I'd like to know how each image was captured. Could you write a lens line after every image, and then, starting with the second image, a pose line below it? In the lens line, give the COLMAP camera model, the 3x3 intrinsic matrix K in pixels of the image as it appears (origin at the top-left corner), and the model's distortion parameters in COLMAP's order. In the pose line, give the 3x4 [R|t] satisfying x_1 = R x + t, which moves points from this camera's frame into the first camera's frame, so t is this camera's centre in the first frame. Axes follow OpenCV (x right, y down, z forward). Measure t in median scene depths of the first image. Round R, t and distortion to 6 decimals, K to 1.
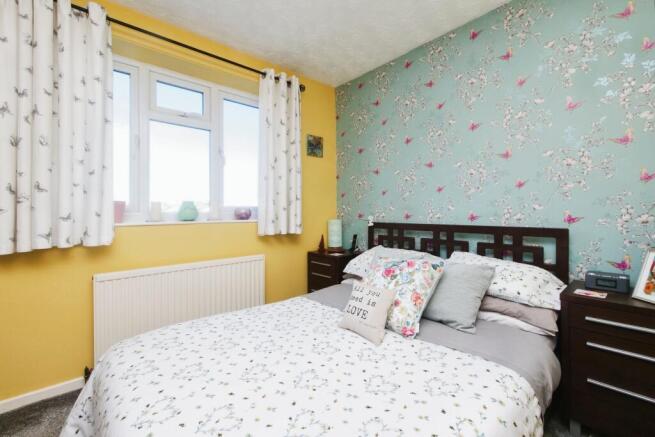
lens RADIAL K [[276.2, 0, 326.3], [0, 276.2, 207.5], [0, 0, 1]] dist [-0.001599, -0.000252]
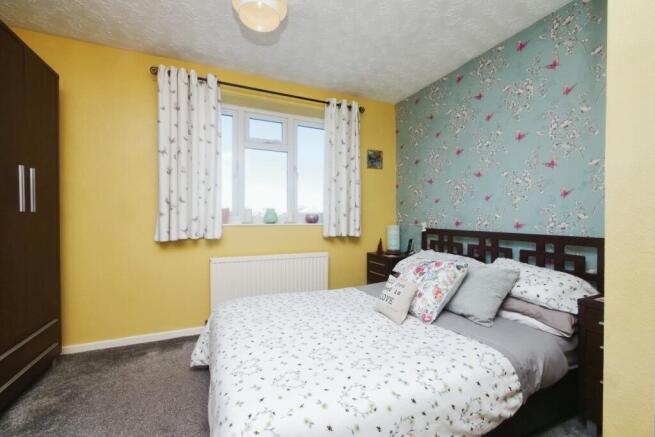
lens RADIAL K [[271.5, 0, 327.5], [0, 271.5, 218.5], [0, 0, 1]] dist [0.000082, -0.000136]
pose [[0.956500, 0.014849, -0.291355, 0.160963], [-0.009003, 0.999731, 0.021395, -0.005417], [0.291594, -0.017841, 0.956376, -0.185682]]
